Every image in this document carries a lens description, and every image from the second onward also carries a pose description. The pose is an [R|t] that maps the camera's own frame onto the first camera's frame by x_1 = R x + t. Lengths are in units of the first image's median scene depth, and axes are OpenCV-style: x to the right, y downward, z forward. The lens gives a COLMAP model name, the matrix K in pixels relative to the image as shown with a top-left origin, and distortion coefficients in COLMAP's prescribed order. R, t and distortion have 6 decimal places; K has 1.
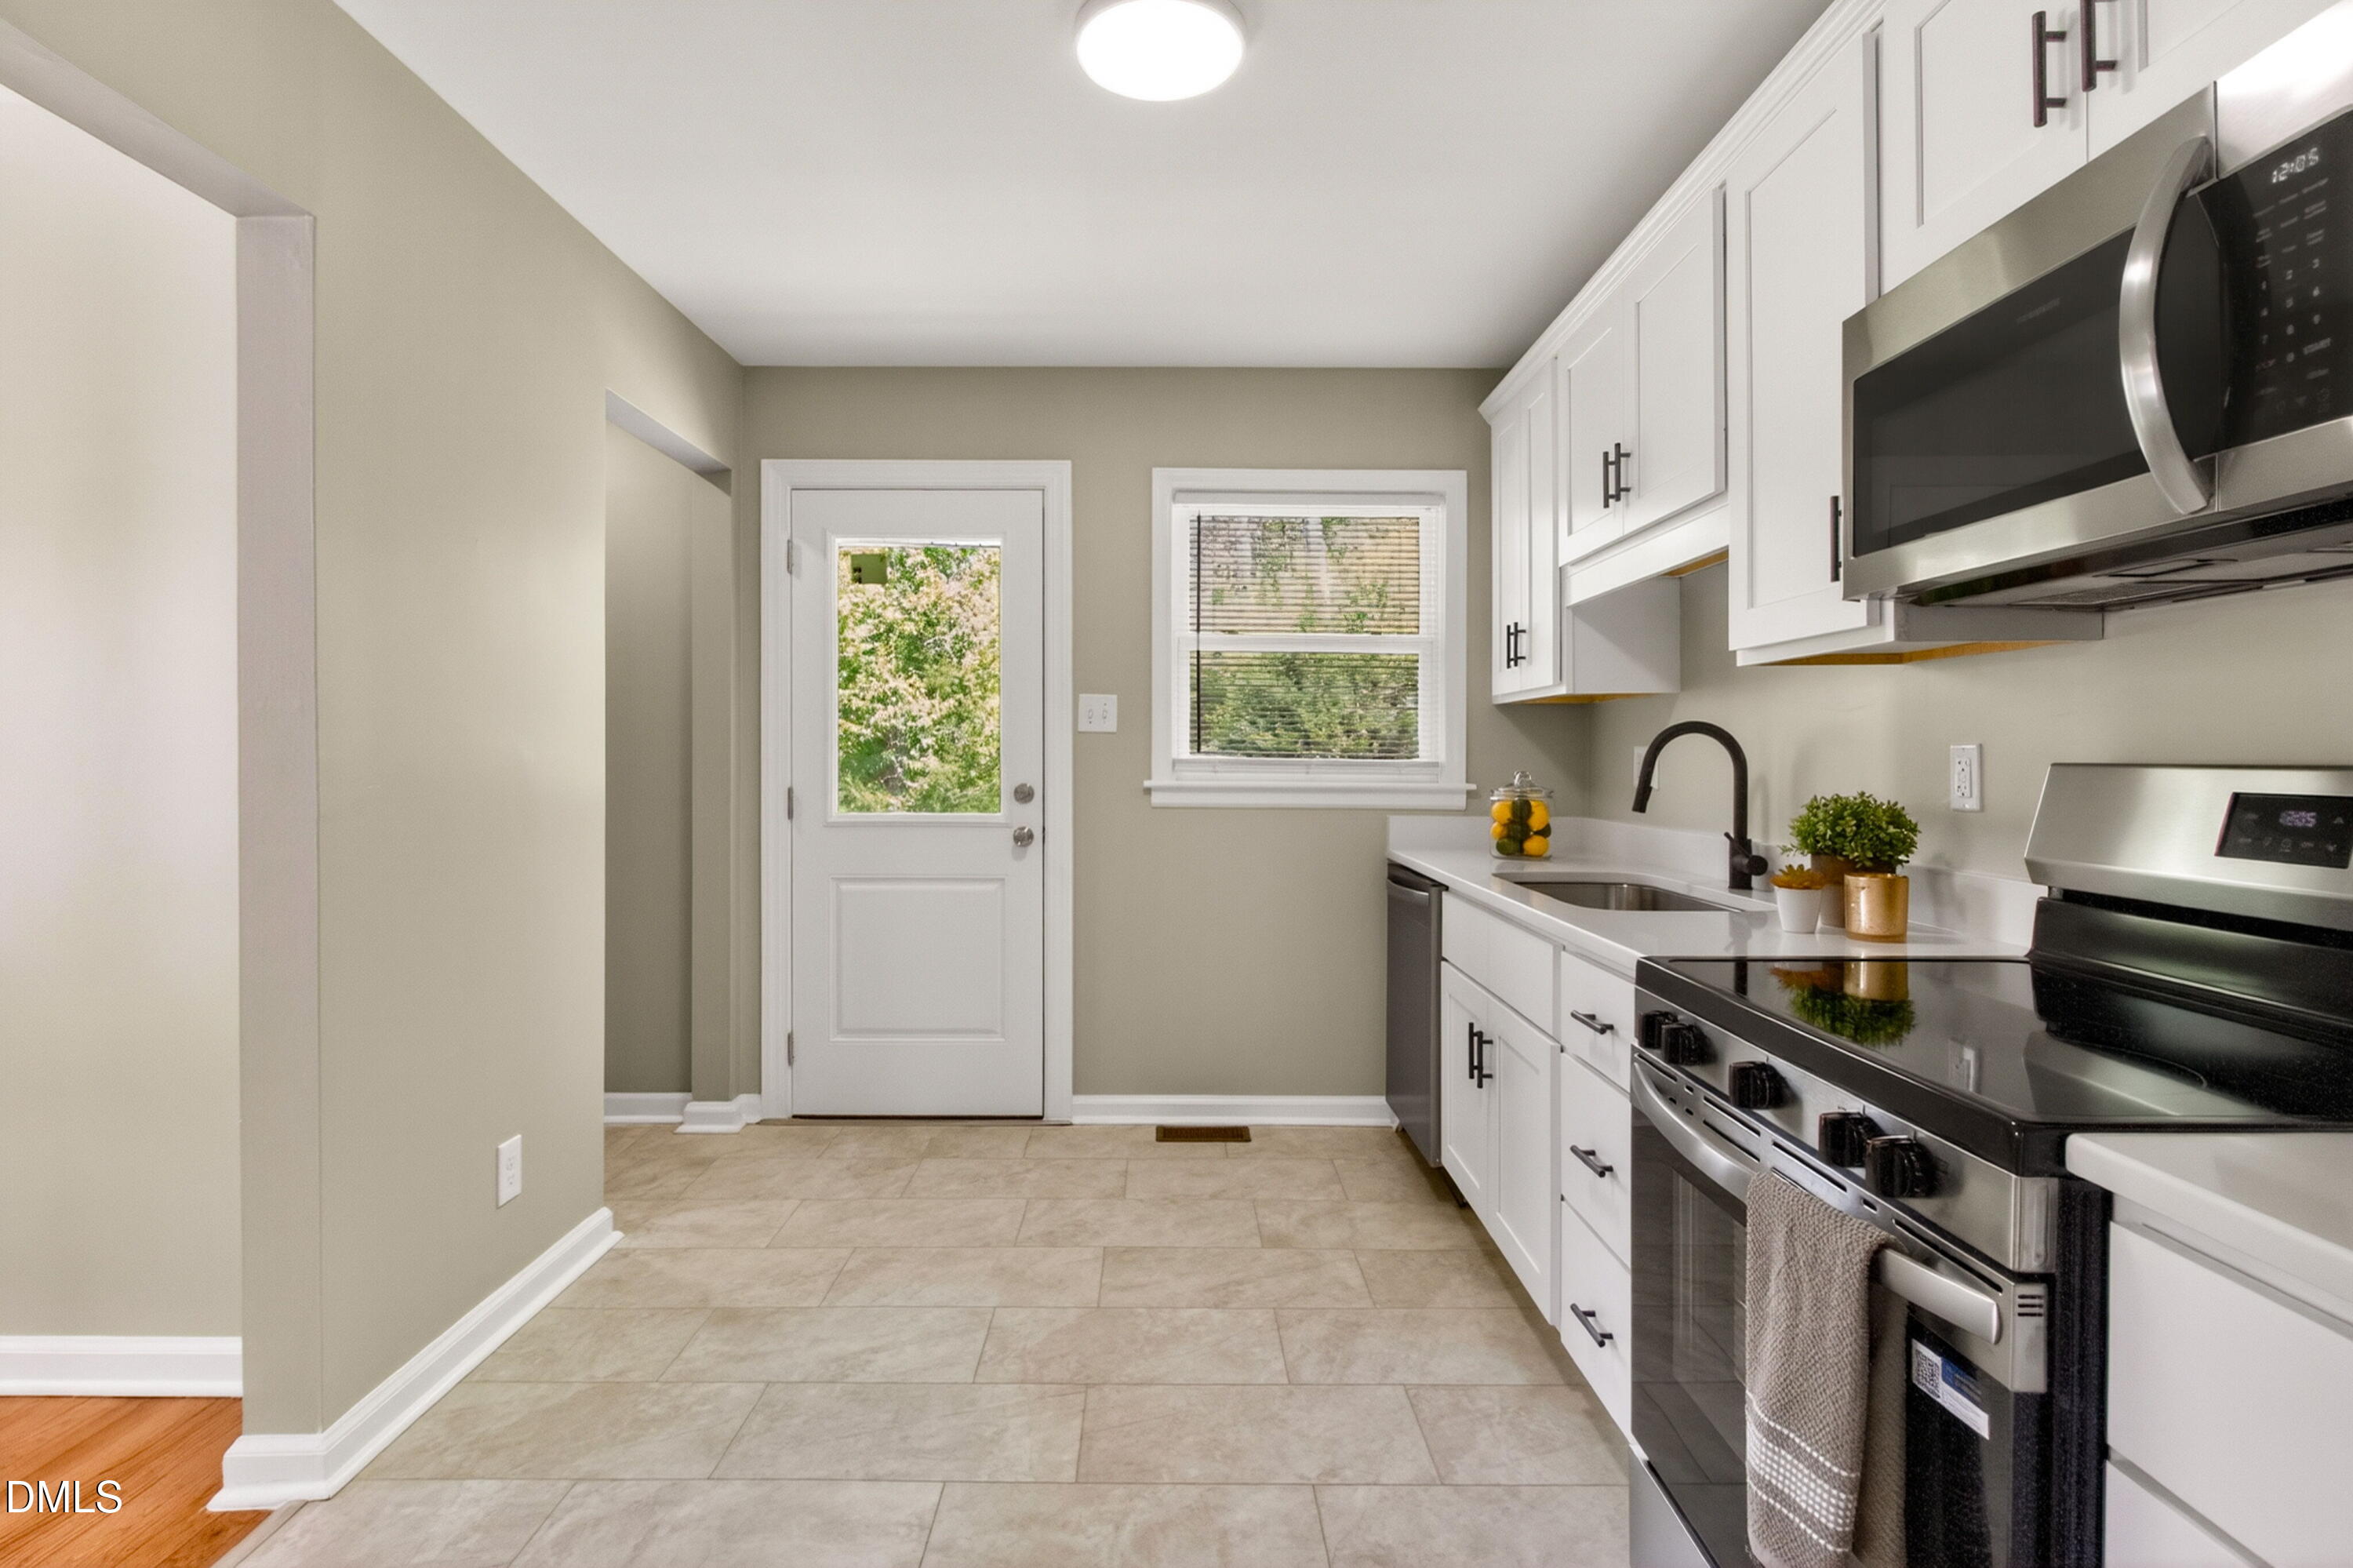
lens RADIAL K [[1156.0, 0, 1161.2], [0, 1156.0, 760.4], [0, 0, 1]] dist [-0.000017, -0.000197]
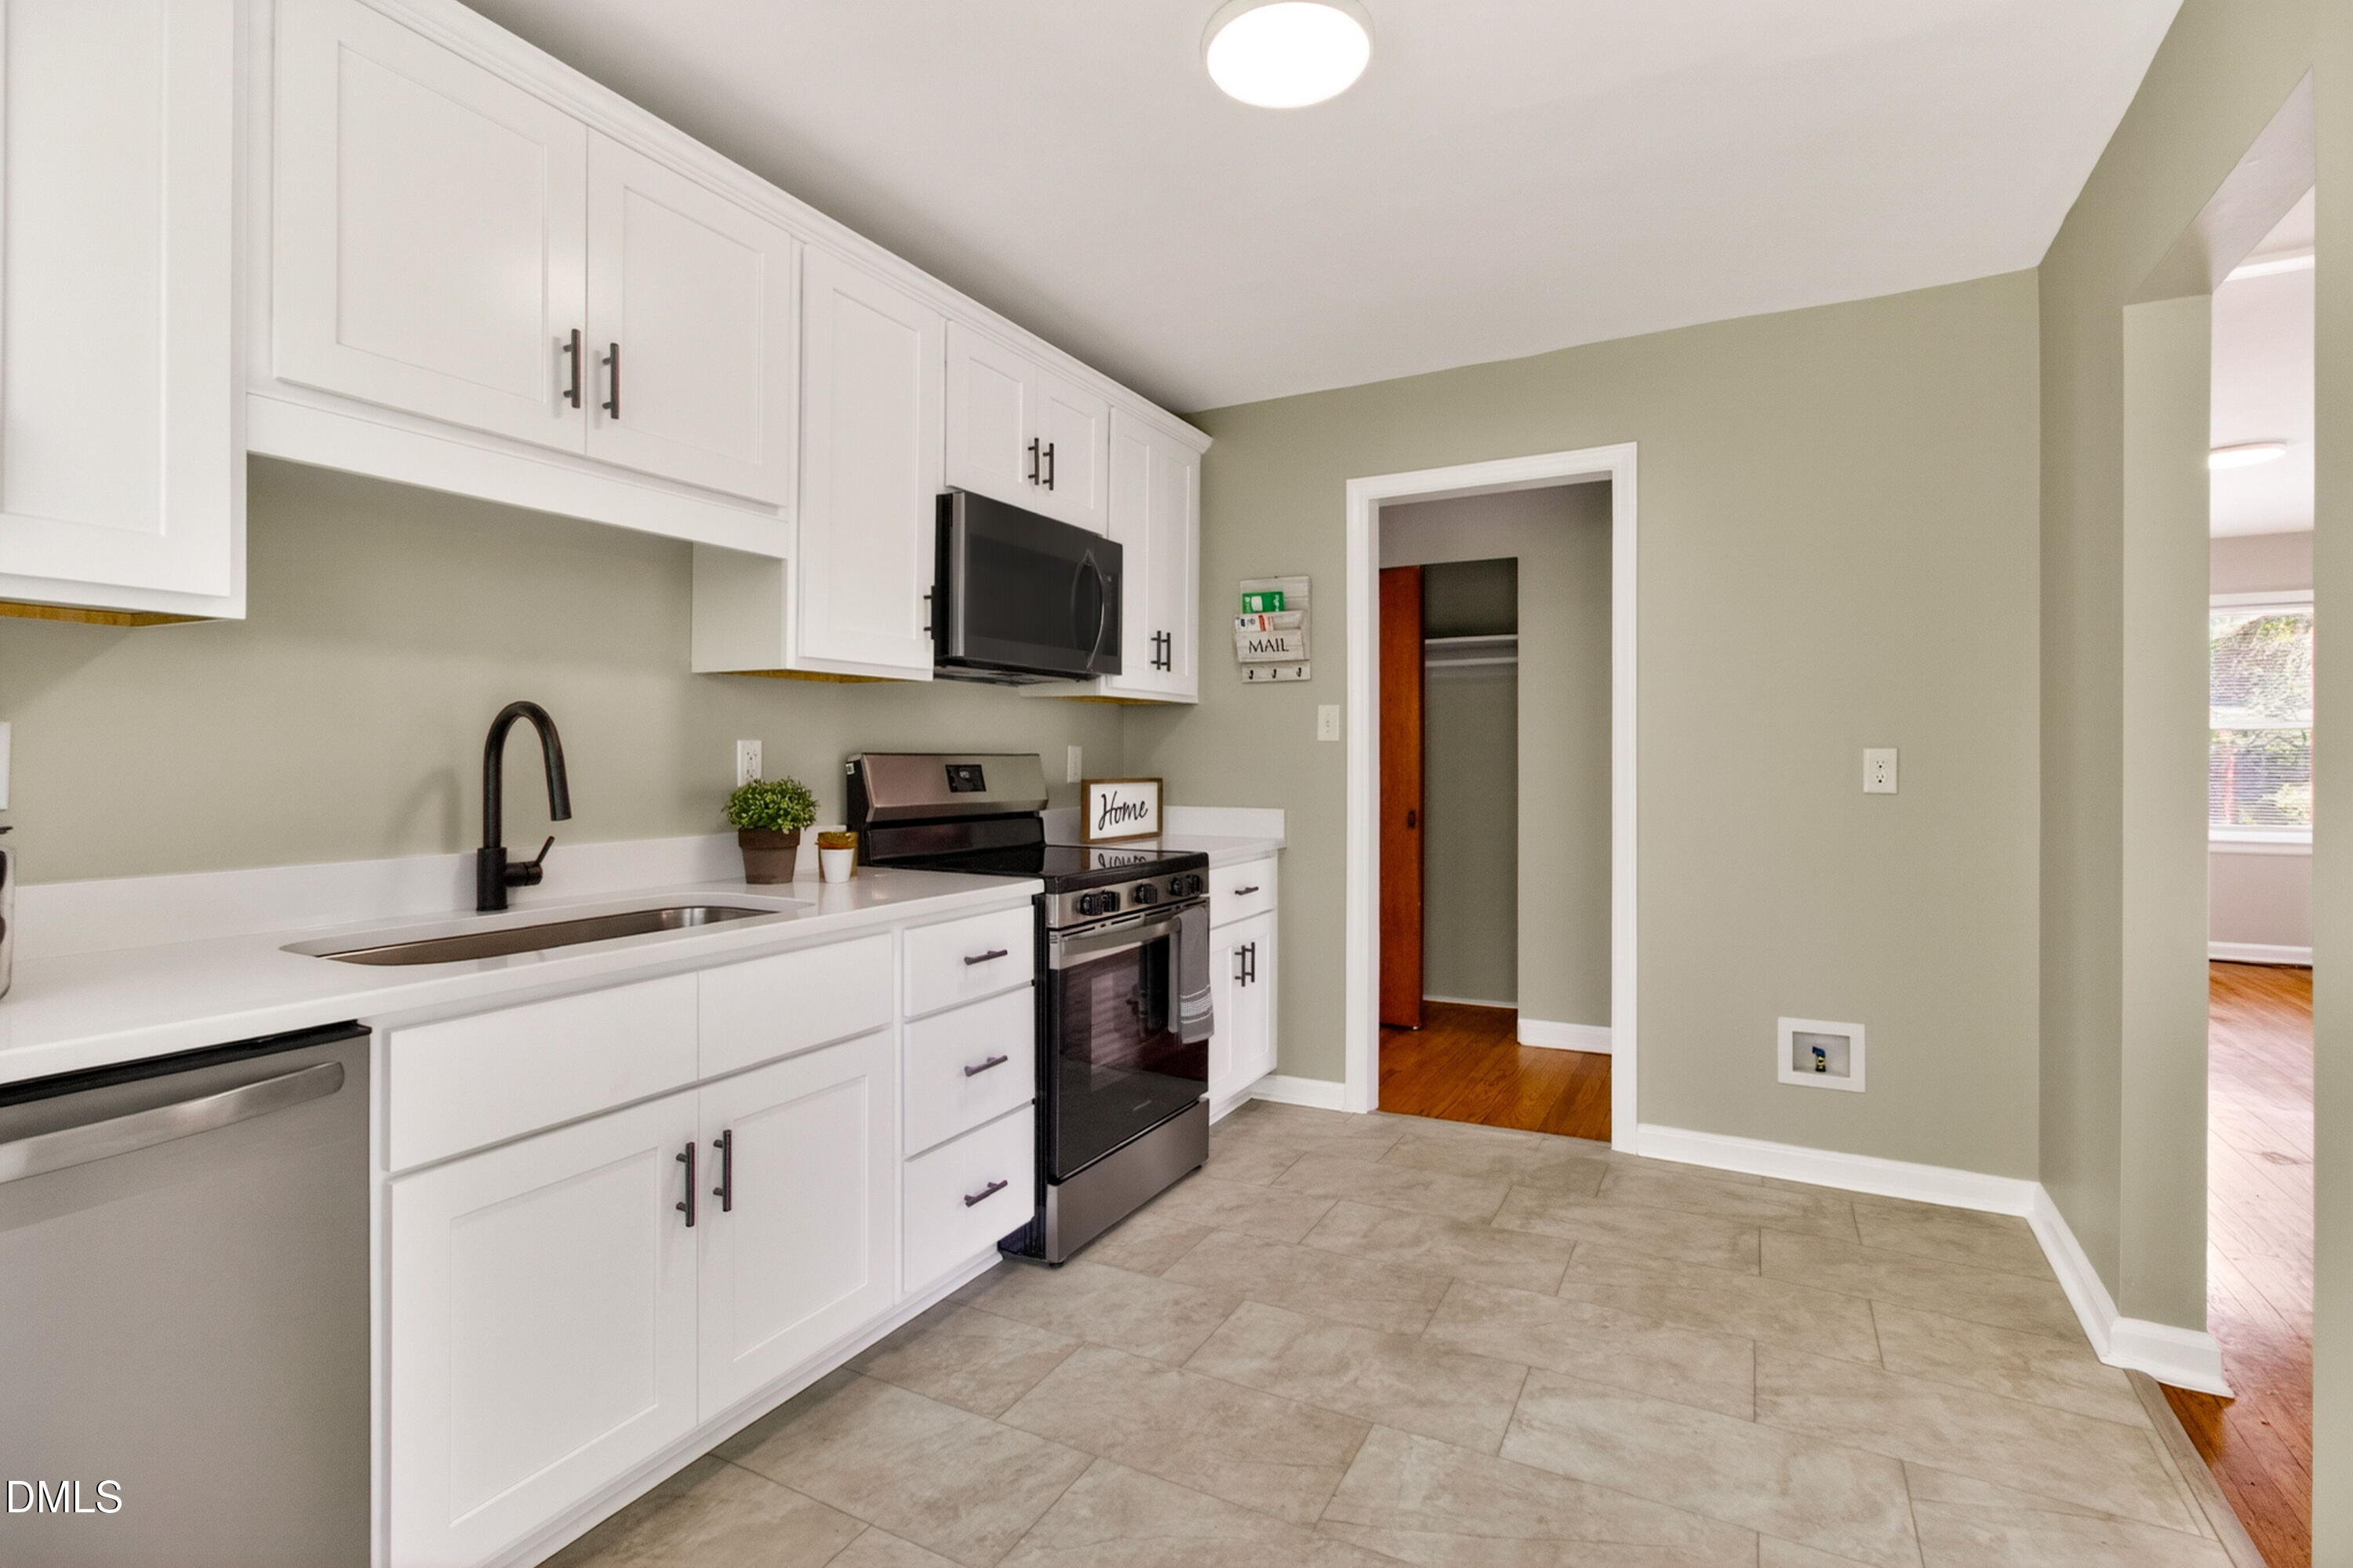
lens RADIAL K [[1108.1, 0, 1183.5], [0, 1108.1, 769.3], [0, 0, 1]] dist [-0.000878, 0.000157]
pose [[-0.887643, -0.010743, 0.460407, -0.225087], [-0.003370, 0.999853, 0.016833, -0.001435], [-0.460520, 0.013390, -0.887548, 1.163462]]
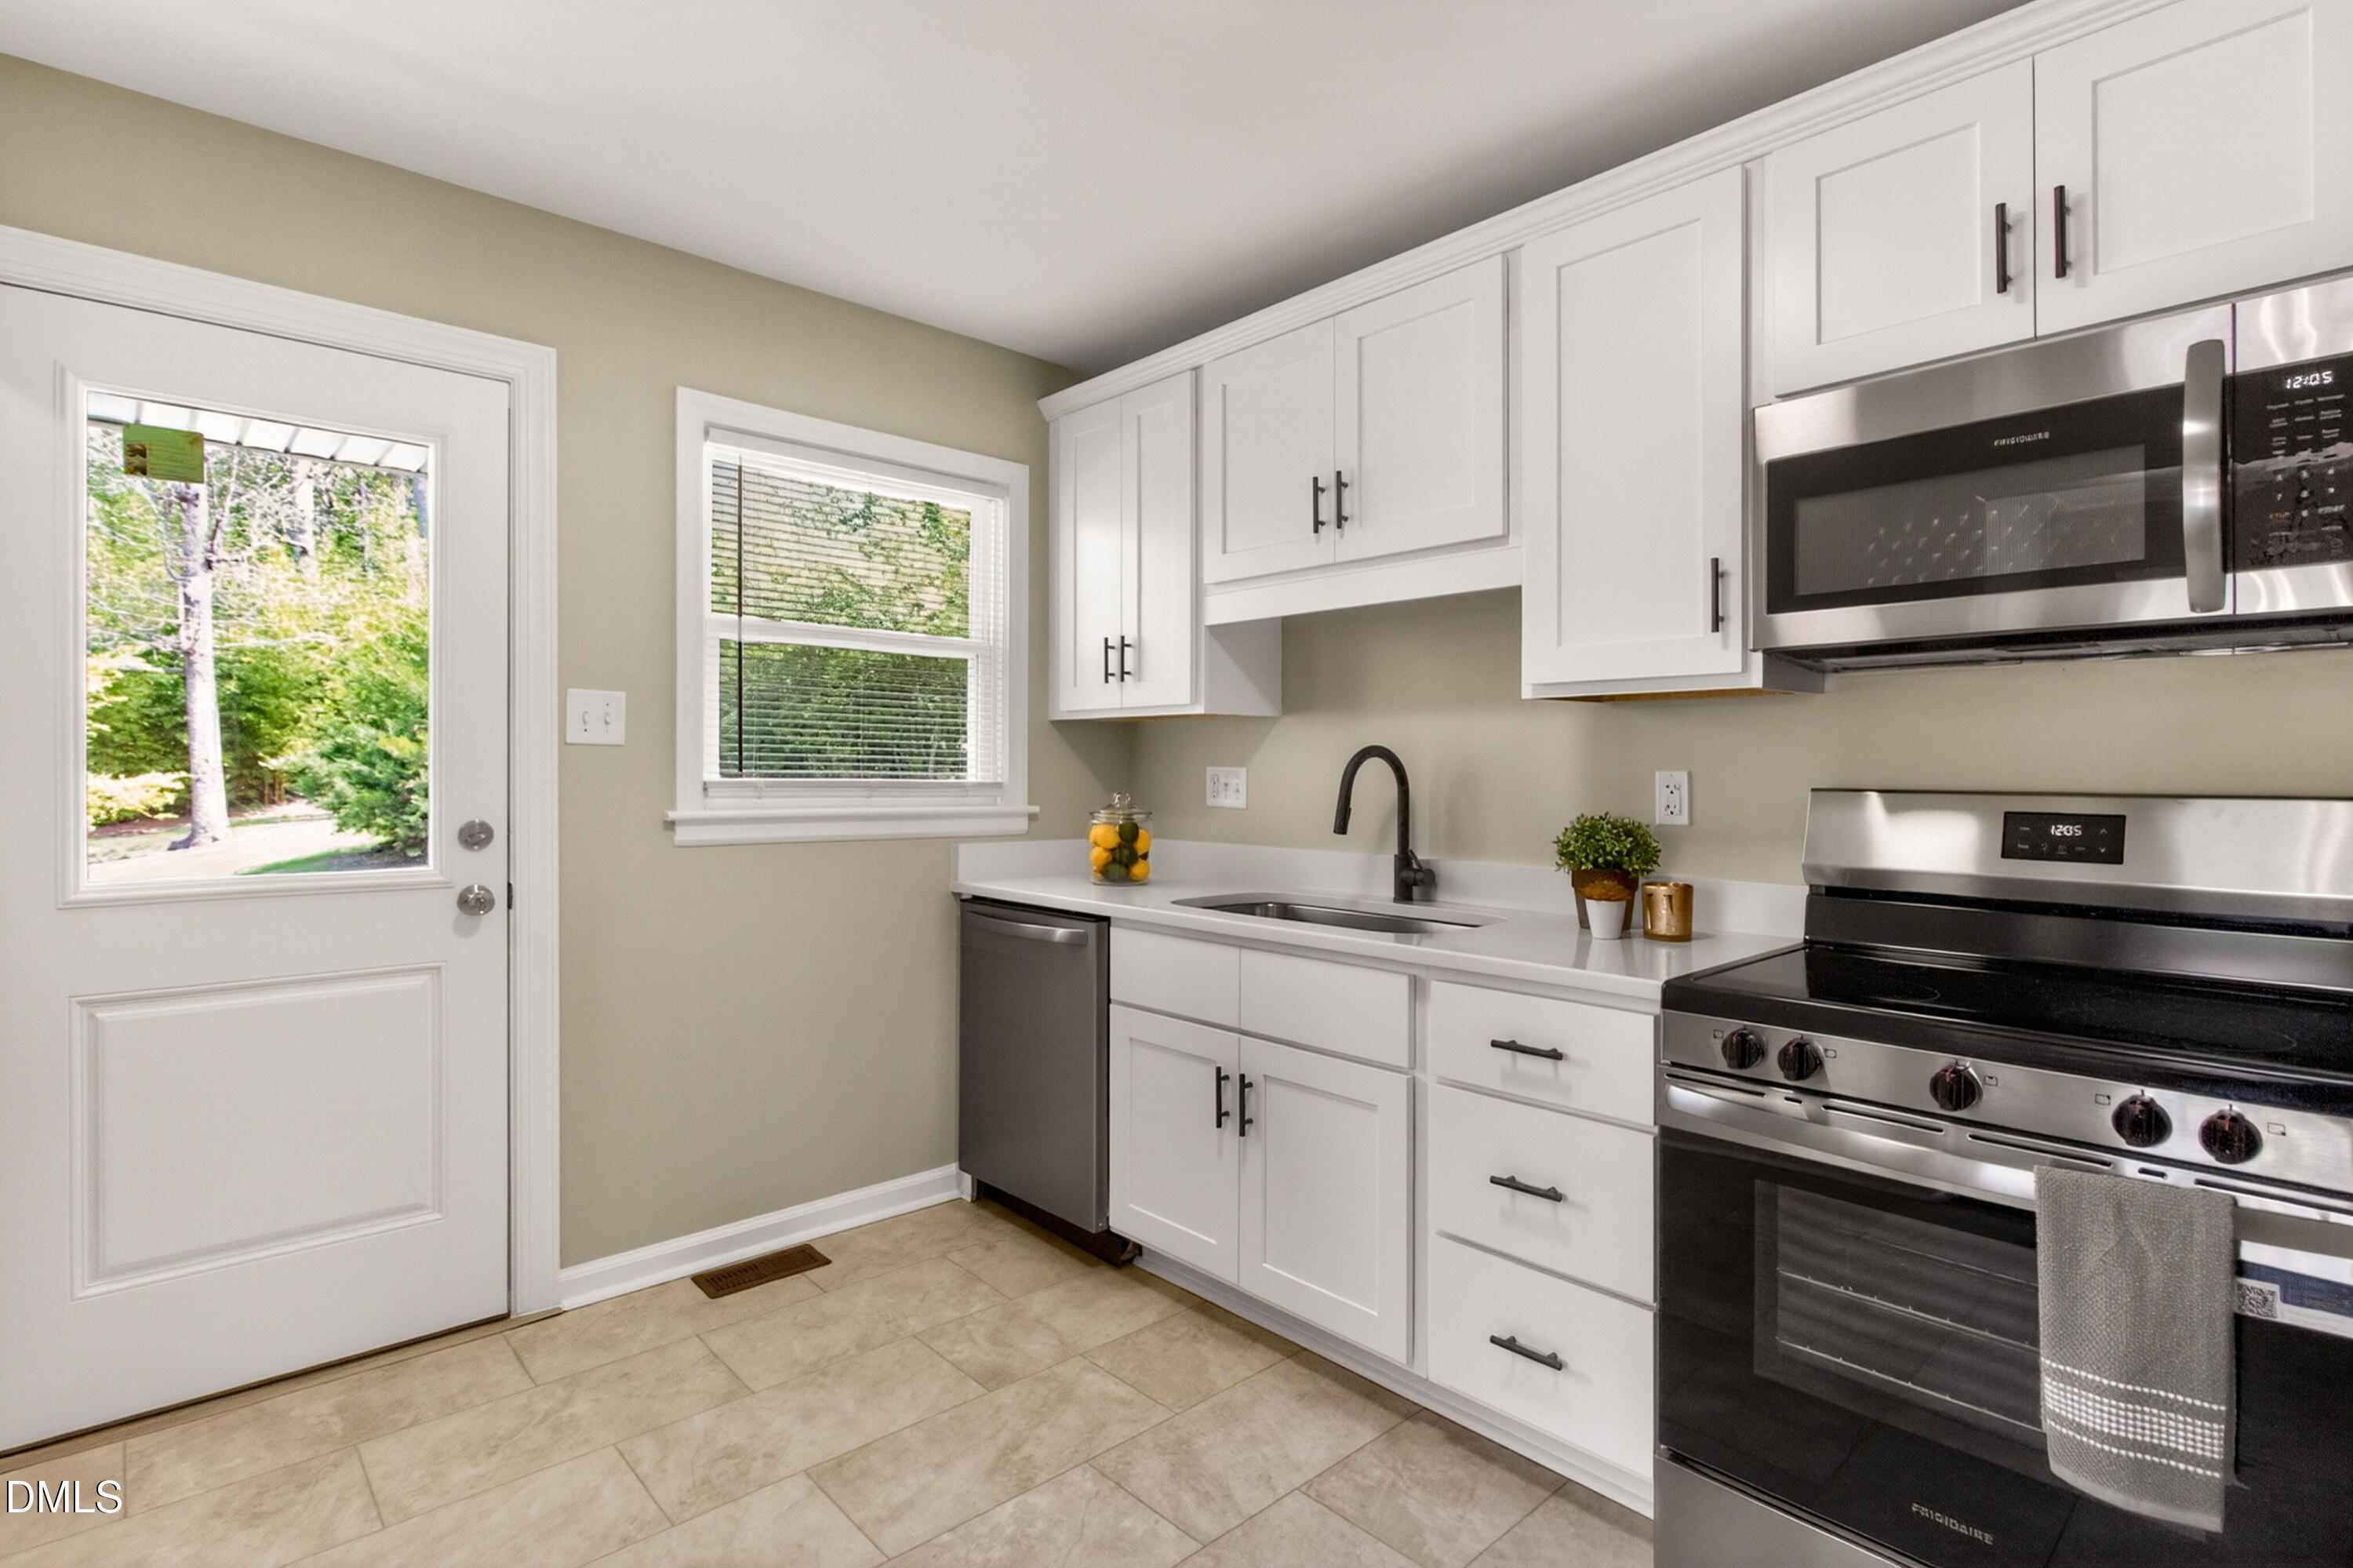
lens RADIAL K [[1161.1, 0, 1174.3], [0, 1161.1, 768.0], [0, 0, 1]] dist [-0.000458, -0.001350]
pose [[0.736158, -0.000662, 0.676810, -0.314707], [0.001076, 0.999999, -0.000192, -0.010611], [-0.676809, 0.000869, 0.736158, 0.273797]]
